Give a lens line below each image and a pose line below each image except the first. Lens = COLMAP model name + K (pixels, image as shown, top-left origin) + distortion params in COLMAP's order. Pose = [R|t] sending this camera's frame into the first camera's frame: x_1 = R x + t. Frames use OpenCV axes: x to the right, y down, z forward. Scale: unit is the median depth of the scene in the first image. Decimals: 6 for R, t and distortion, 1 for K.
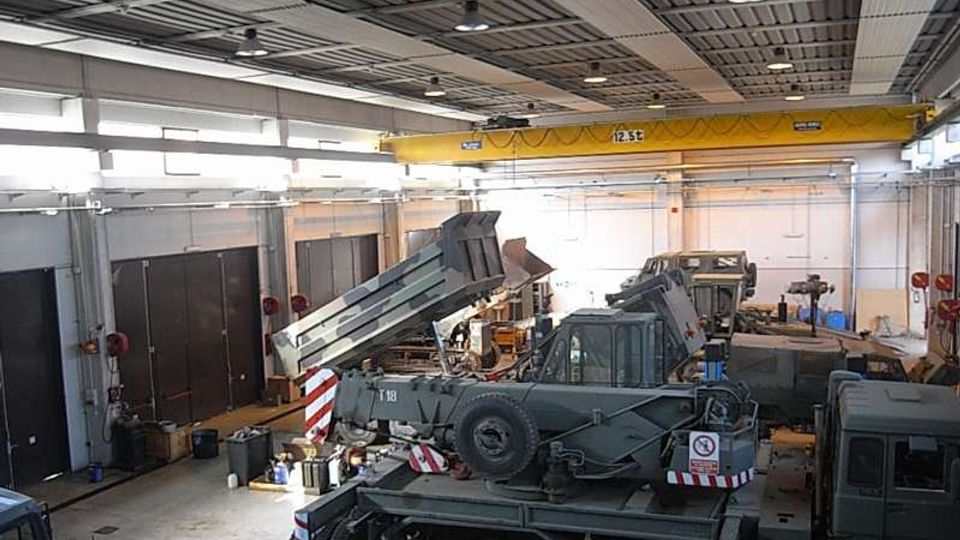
lens RADIAL K [[927.7, 0, 480.0], [0, 927.7, 270.0], [0, 0, 1]] dist [-0.048783, -0.019881]
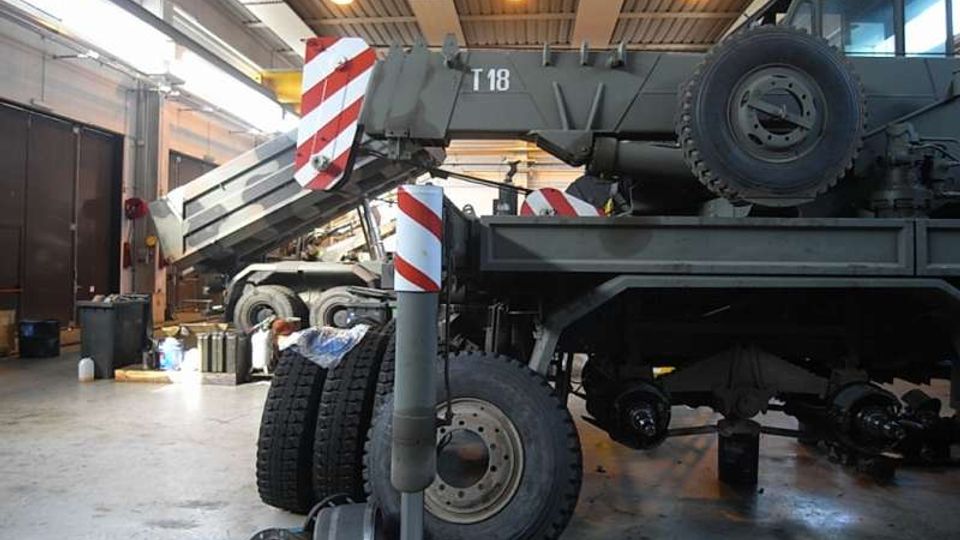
lens RADIAL K [[695.2, 0, 475.9], [0, 695.2, 231.3], [0, 0, 1]] dist [-0.057213, 0.000269]
pose [[0.959047, 0.051859, 0.278460, -0.129250], [-0.018399, 0.992426, -0.121457, 0.163822], [-0.282650, 0.111360, 0.952737, 0.413230]]
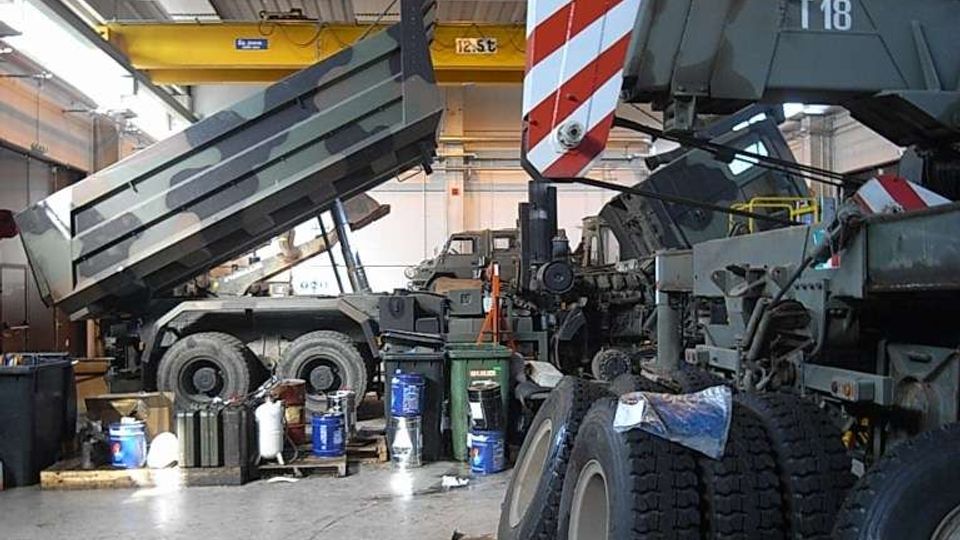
lens RADIAL K [[927.7, 0, 480.0], [0, 927.7, 270.0], [0, 0, 1]] dist [-0.048783, -0.019881]
pose [[0.902561, 0.030537, 0.429478, -0.218908], [0.015557, 0.994517, -0.103407, 0.162701], [-0.430282, 0.100012, 0.897137, 0.481006]]
